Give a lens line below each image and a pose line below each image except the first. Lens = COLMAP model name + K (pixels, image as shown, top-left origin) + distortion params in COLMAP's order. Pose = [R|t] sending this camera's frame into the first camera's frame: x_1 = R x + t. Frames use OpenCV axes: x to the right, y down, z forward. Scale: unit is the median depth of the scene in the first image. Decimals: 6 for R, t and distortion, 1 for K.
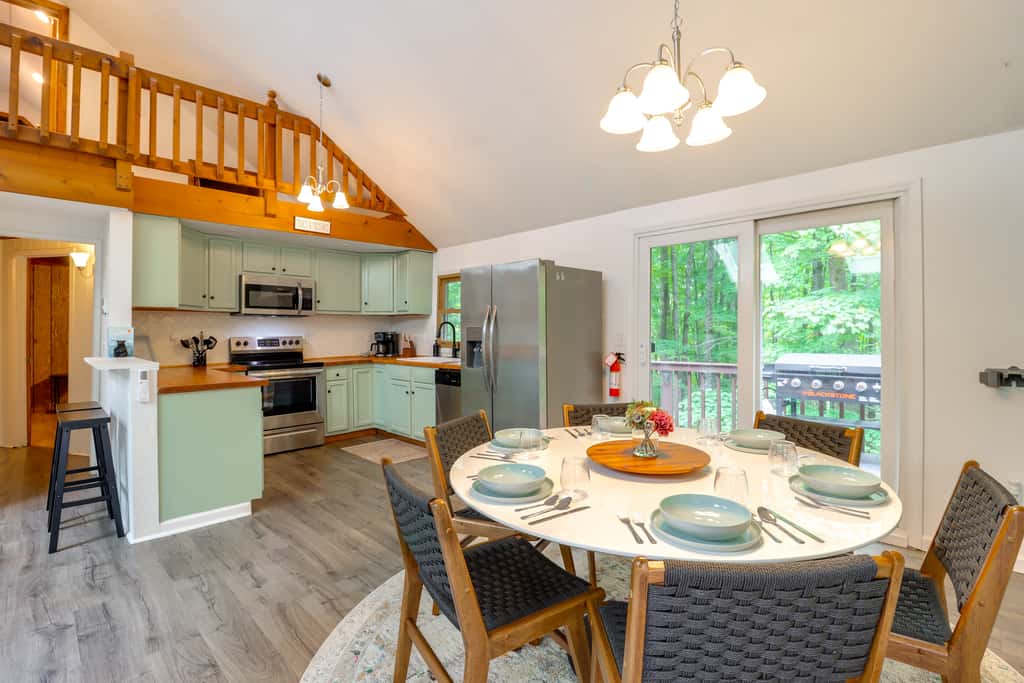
lens RADIAL K [[479.9, 0, 508.3], [0, 479.9, 336.9], [0, 0, 1]] dist [-0.002118, -0.008860]
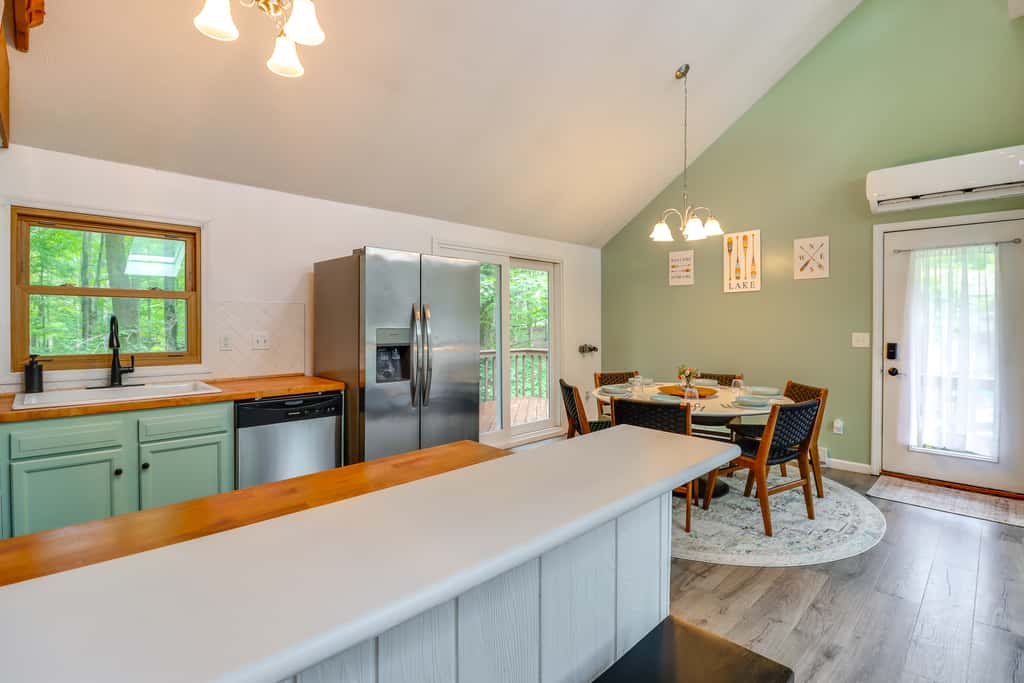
lens RADIAL K [[479.9, 0, 537.1], [0, 479.9, 323.3], [0, 0, 1]] dist [-0.002118, -0.008860]
pose [[-0.021371, 0.004056, 0.999763, -0.743112], [0.009170, 0.999951, -0.003861, -0.019591], [-0.999730, 0.009085, -0.021407, 0.698061]]
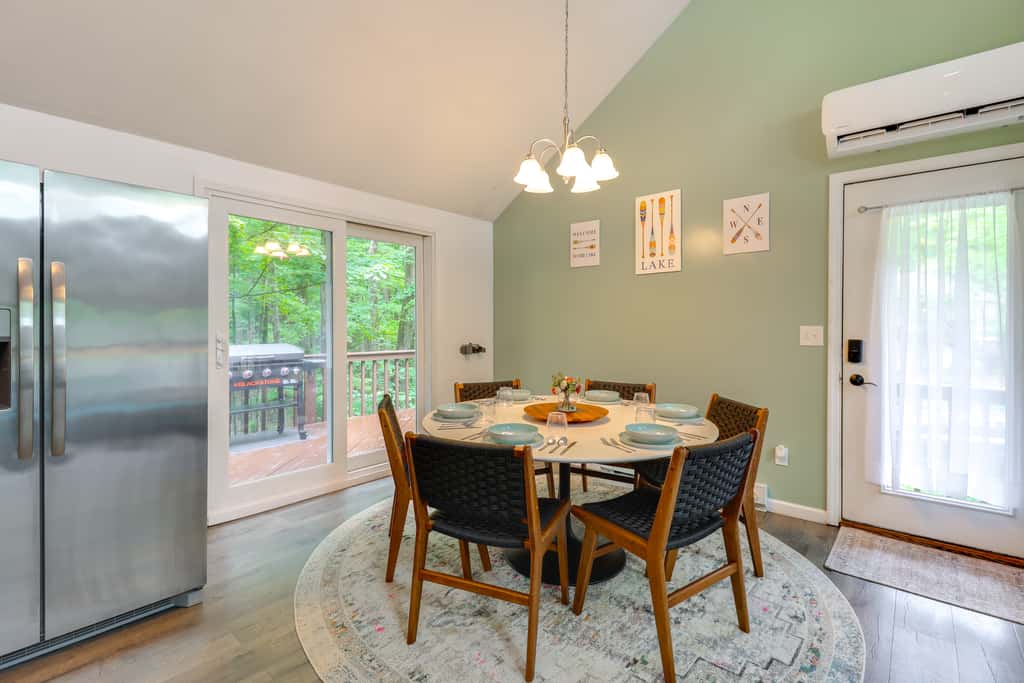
lens RADIAL K [[479.9, 0, 522.2], [0, 479.9, 322.5], [0, 0, 1]] dist [-0.002118, -0.008860]
pose [[-0.100473, 0.007083, 0.994915, -0.448653], [0.008169, 0.999947, -0.006293, -0.001859], [-0.994906, 0.007495, -0.100526, 0.517789]]
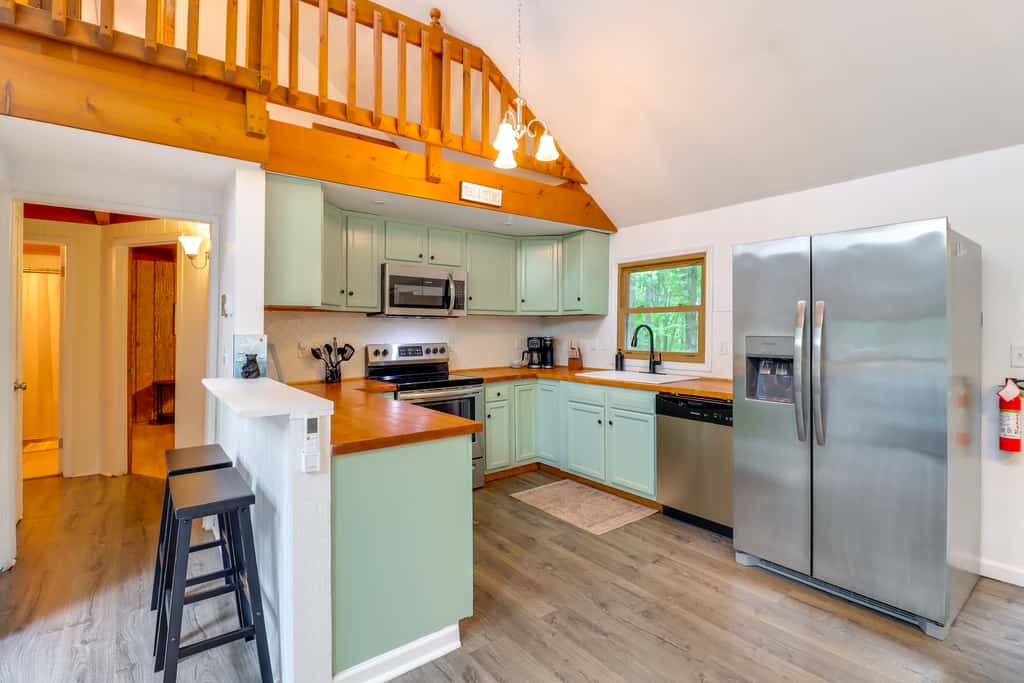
lens RADIAL K [[479.9, 0, 514.3], [0, 479.9, 334.5], [0, 0, 1]] dist [-0.002118, -0.008860]
pose [[0.993173, 0.002738, -0.116616, -0.286569], [-0.003107, 0.999991, -0.002981, -0.016109], [0.116606, 0.003323, 0.993173, 0.289521]]
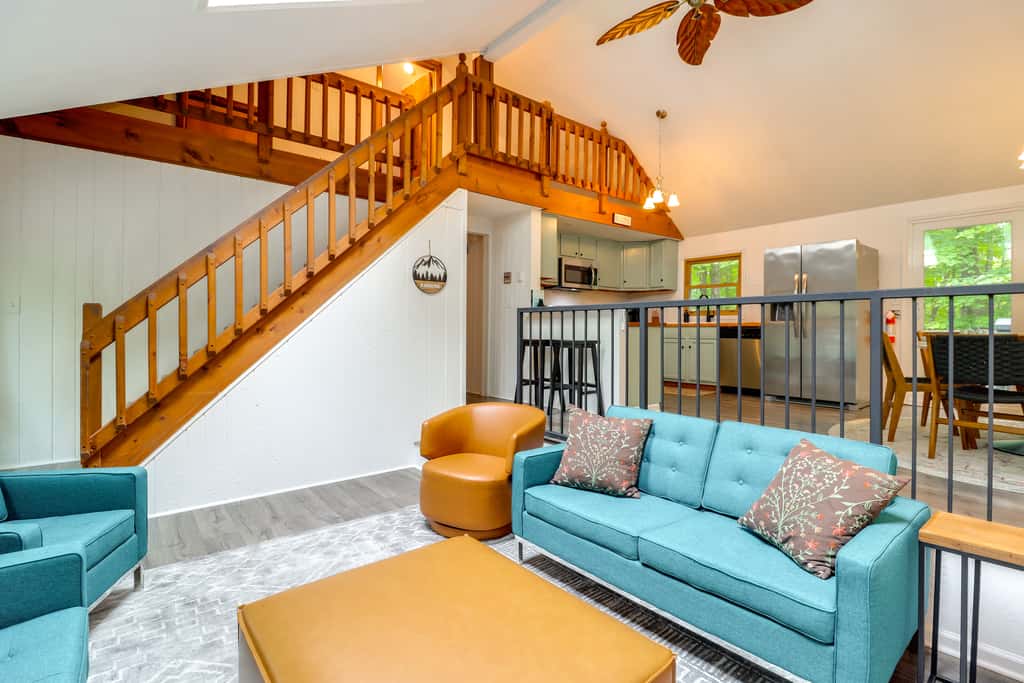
lens RADIAL K [[479.9, 0, 513.7], [0, 479.9, 336.2], [0, 0, 1]] dist [-0.002118, -0.008860]
pose [[0.995990, 0.003284, -0.089408, -0.621886], [-0.003420, 0.999993, -0.001371, 0.100905], [0.089403, 0.001672, 0.995994, -0.384544]]
